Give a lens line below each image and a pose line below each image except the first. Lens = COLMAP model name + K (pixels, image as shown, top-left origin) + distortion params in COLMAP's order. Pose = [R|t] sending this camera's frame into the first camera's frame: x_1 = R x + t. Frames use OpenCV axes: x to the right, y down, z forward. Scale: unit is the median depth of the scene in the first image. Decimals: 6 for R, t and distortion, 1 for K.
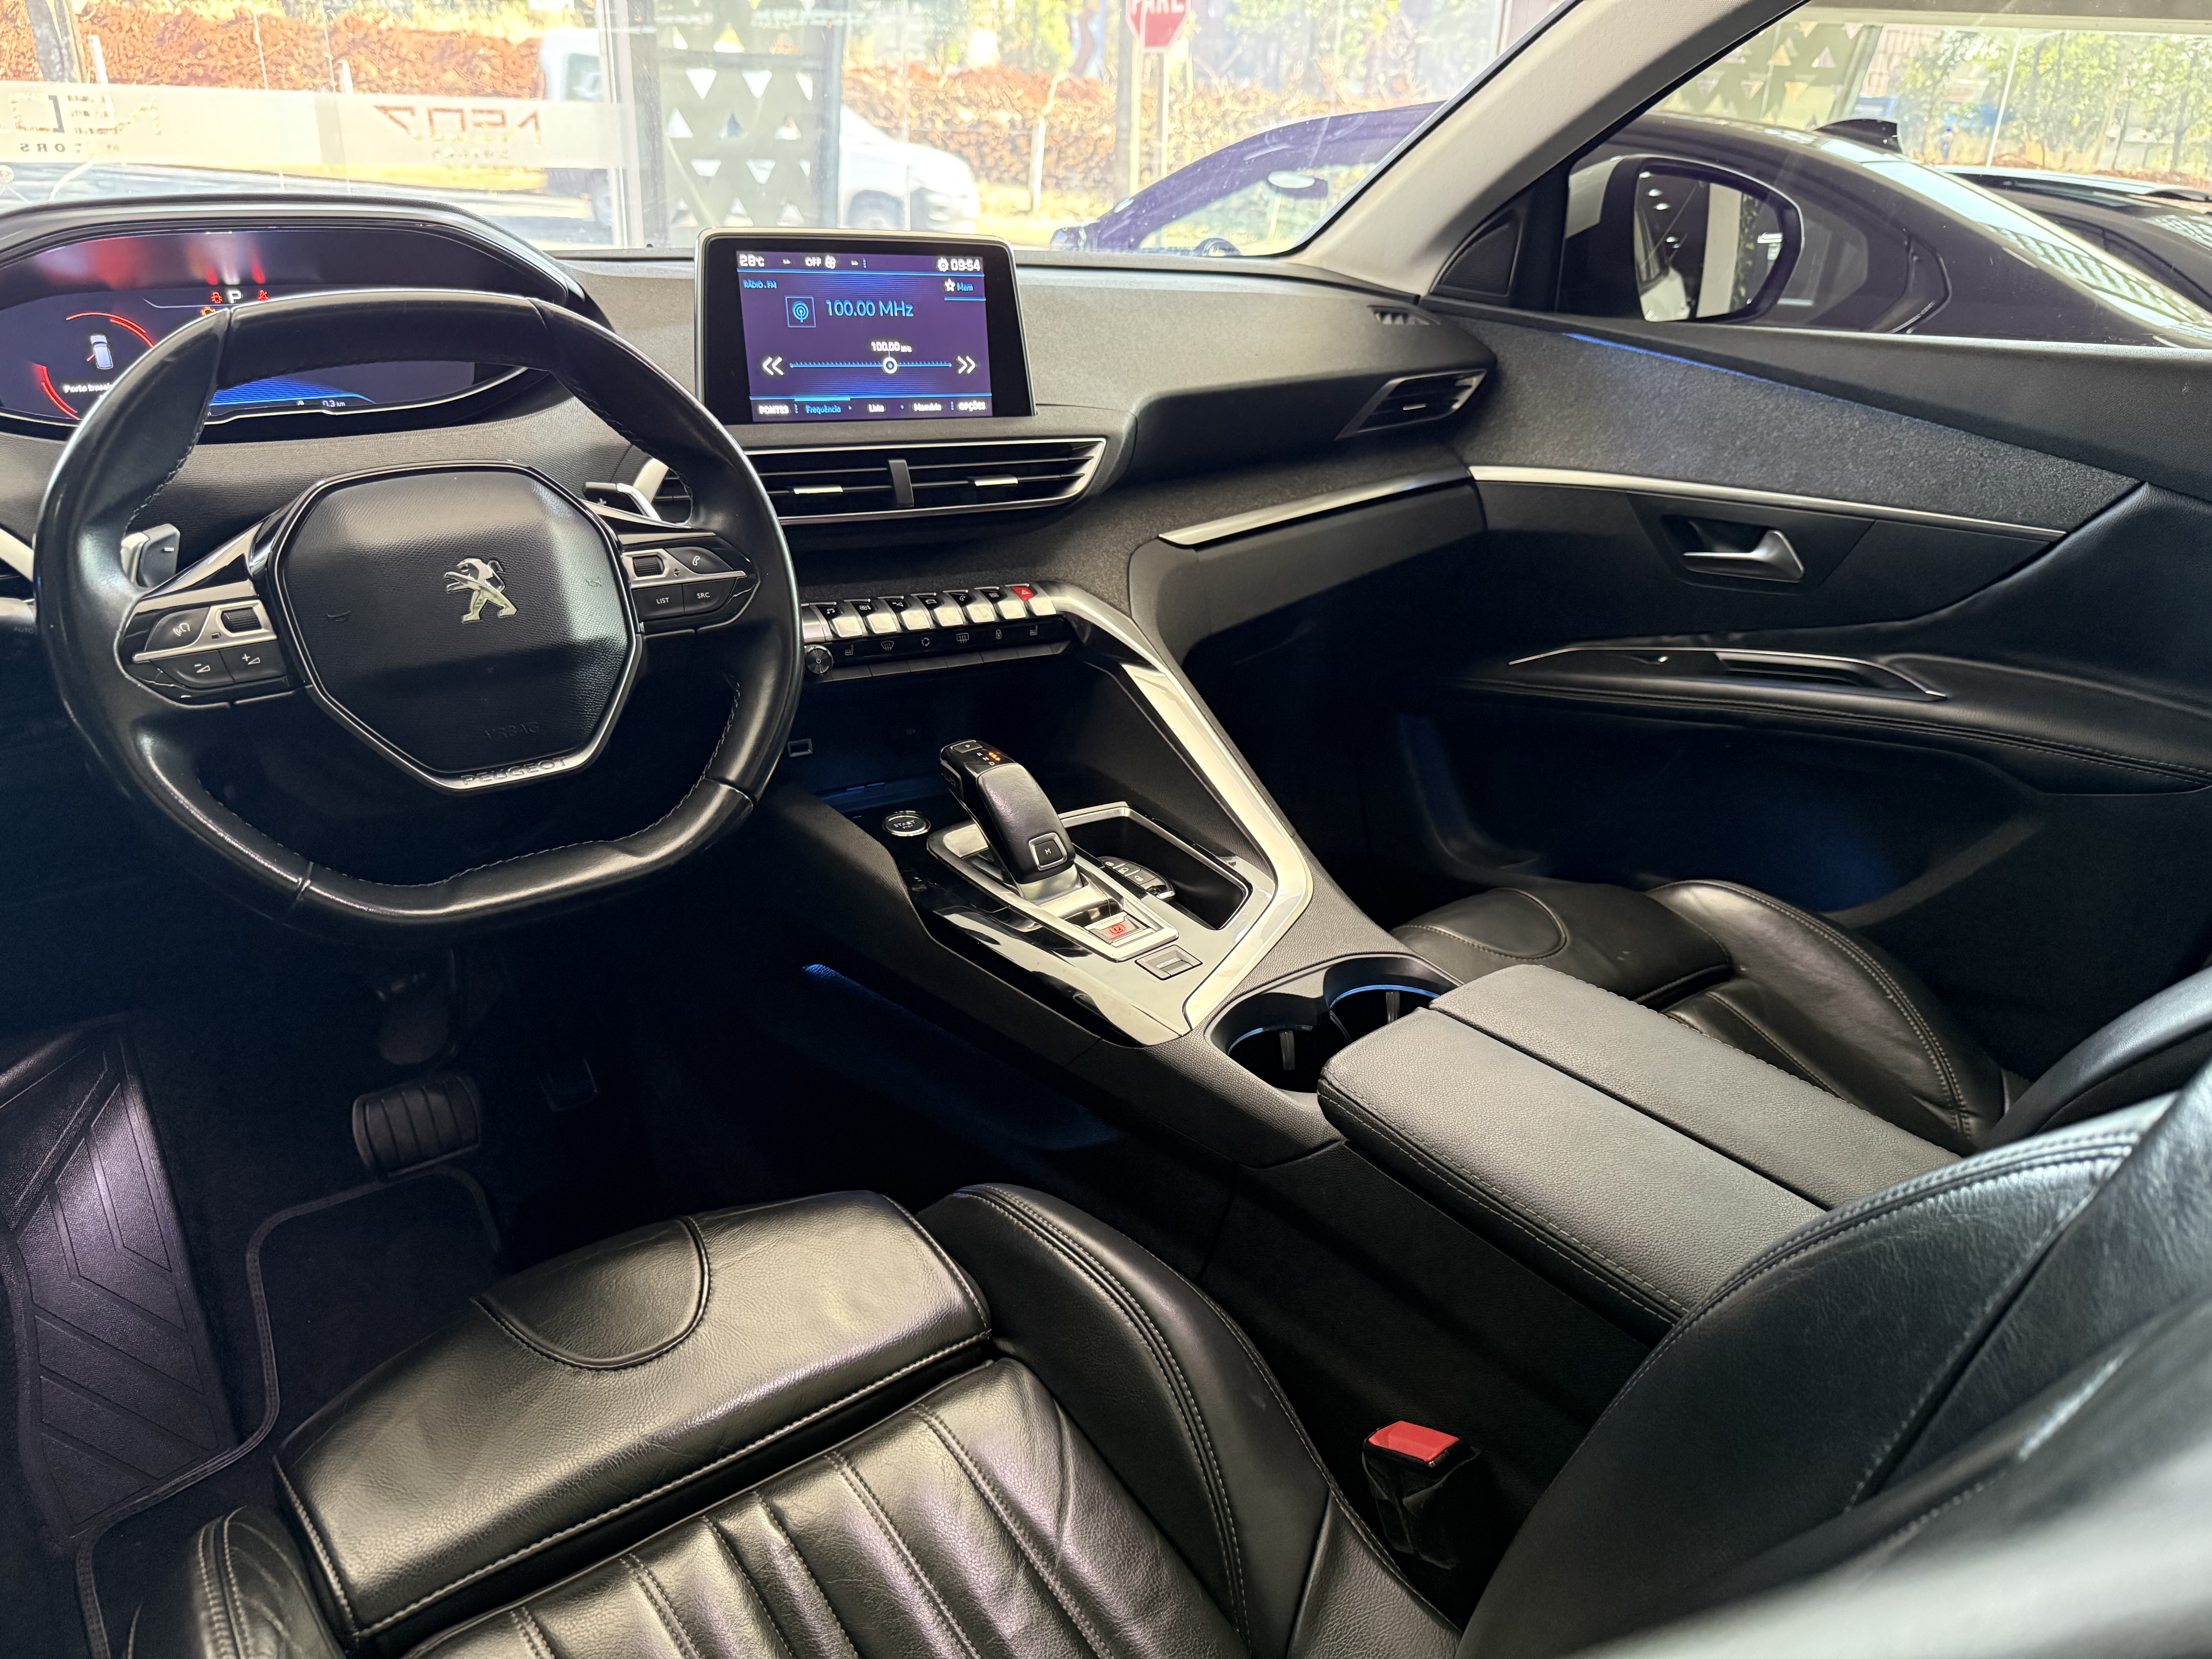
lens RADIAL K [[1751.8, 0, 1106.0], [0, 1751.8, 829.5], [0, 0, 1]] dist [0.081394, -0.144305]
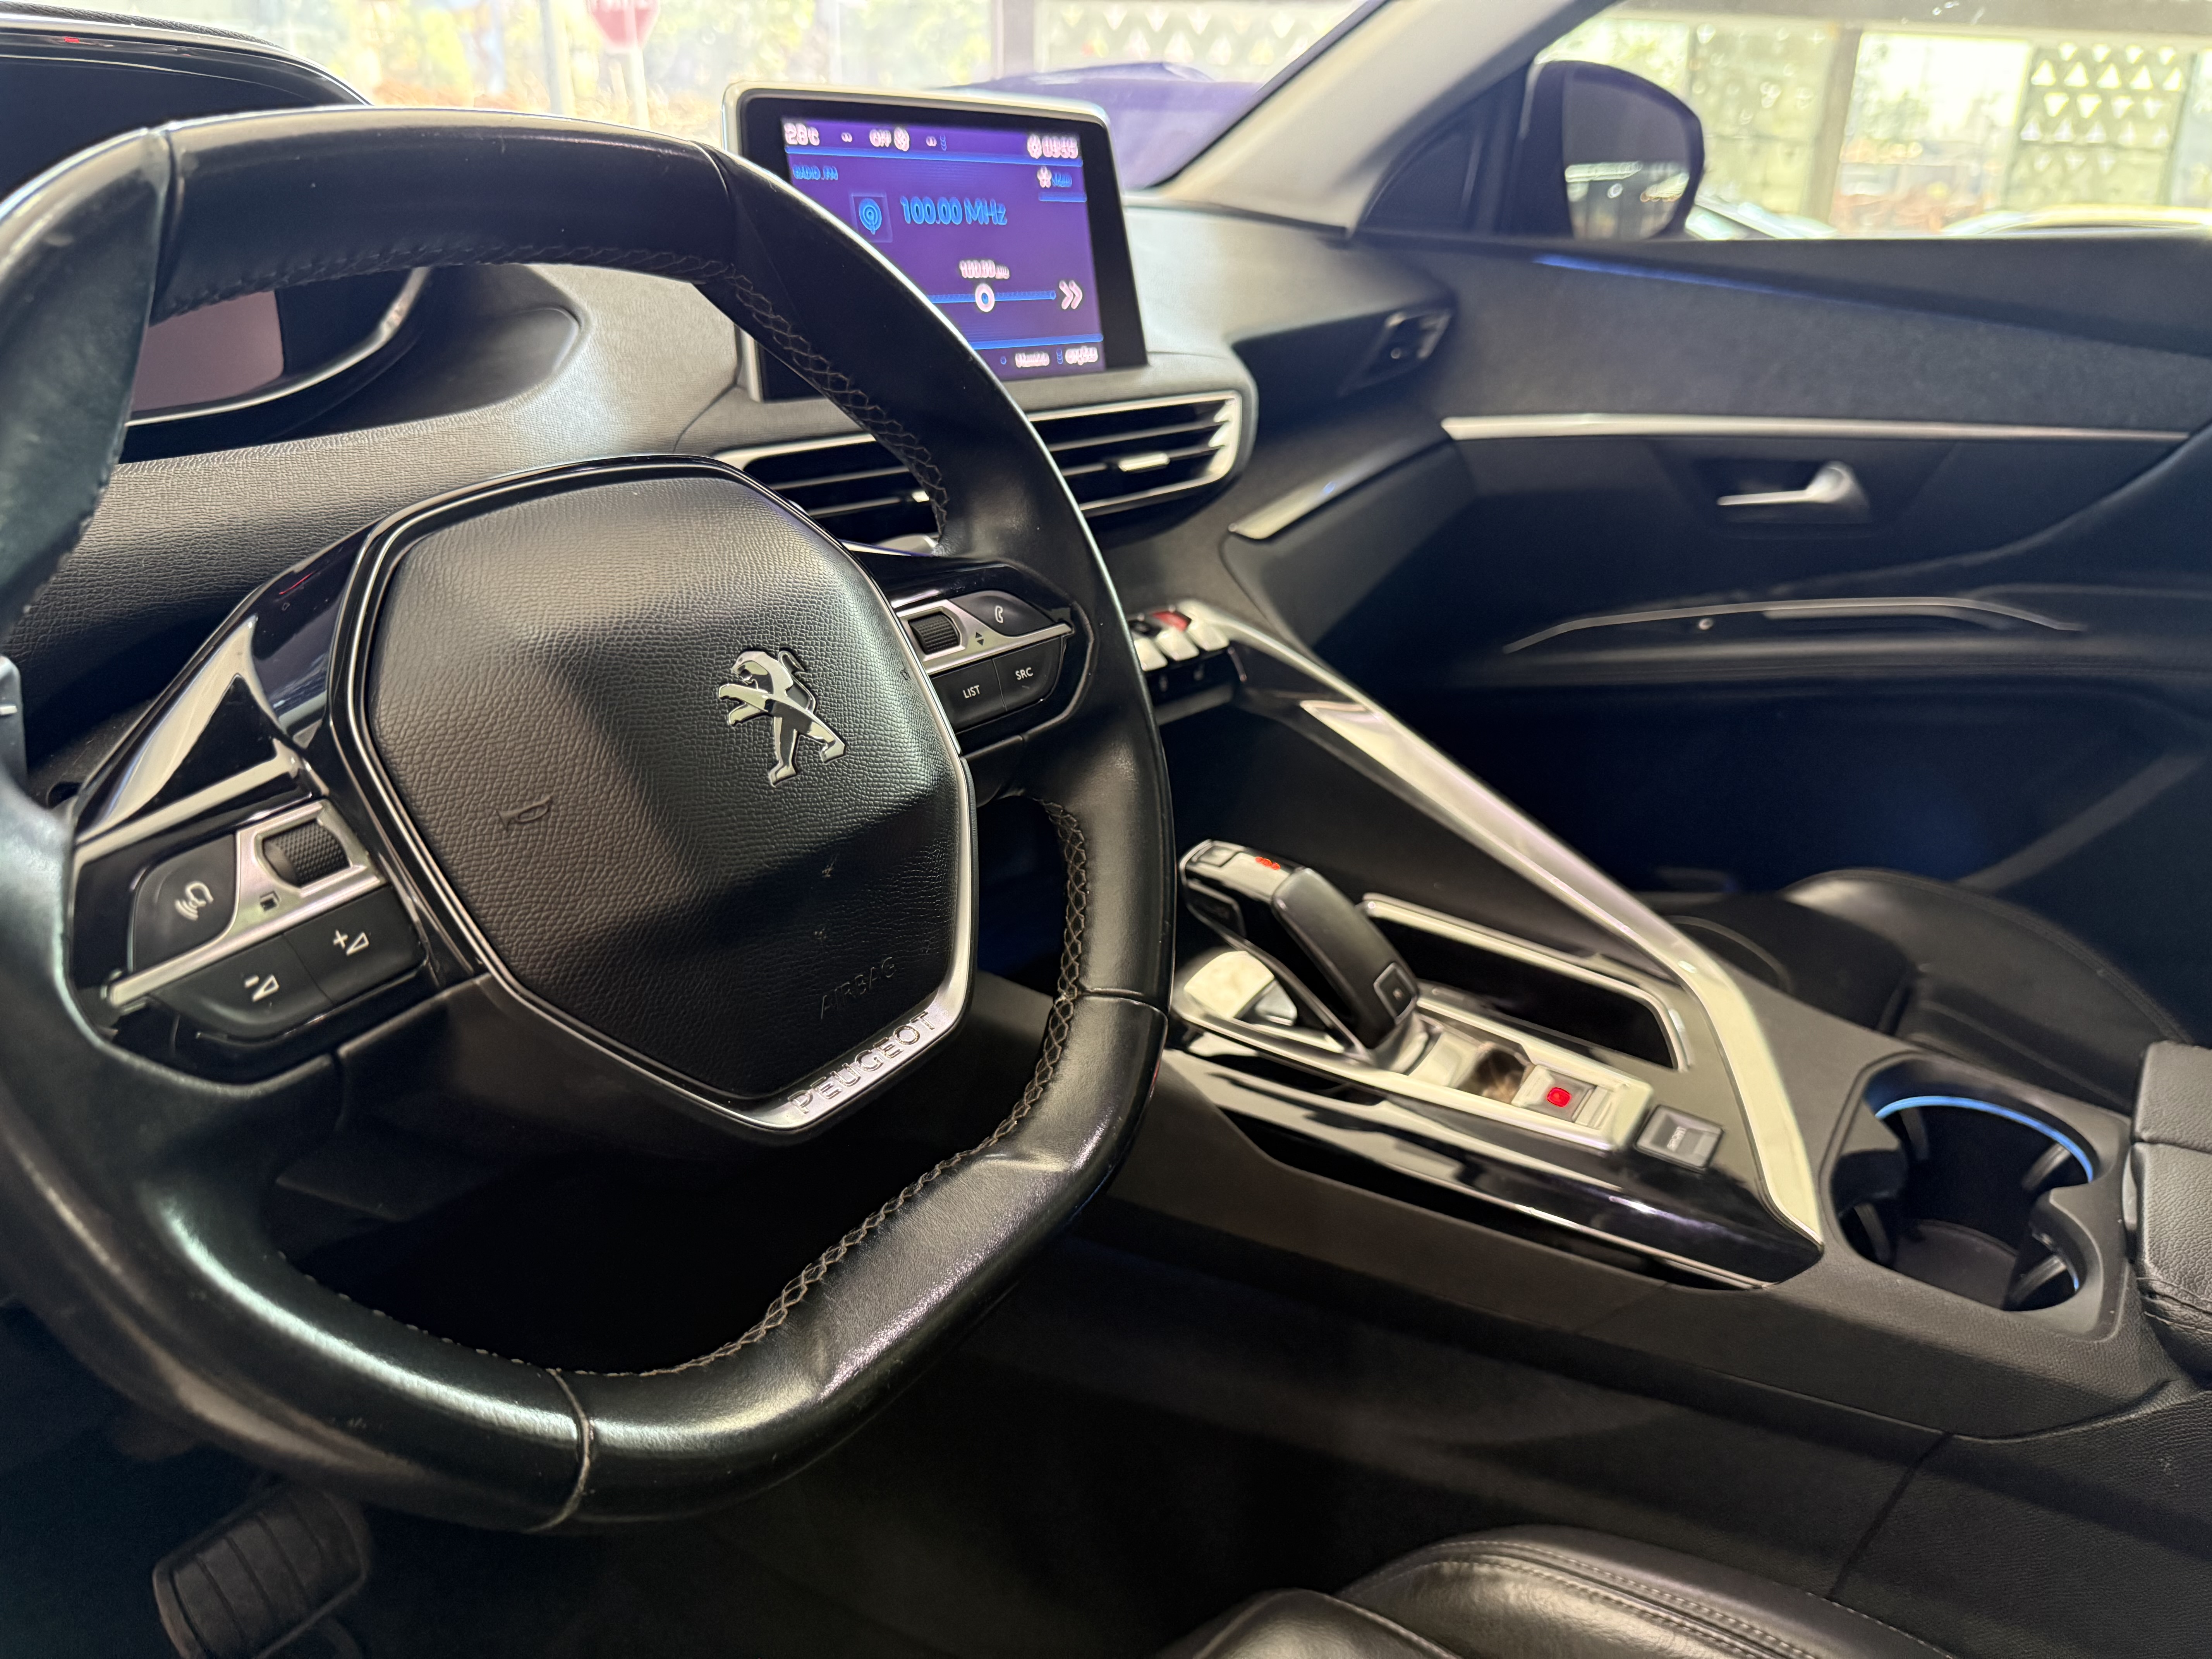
lens RADIAL K [[1700.0, 0, 1106.0], [0, 1700.0, 829.5], [0, 0, 1]] dist [-0.004300, -0.004435]
pose [[0.940564, -0.144575, 0.307306, -0.303367], [0.145255, 0.989176, 0.020788, -0.073543], [-0.306986, 0.025085, 0.951384, 0.385811]]
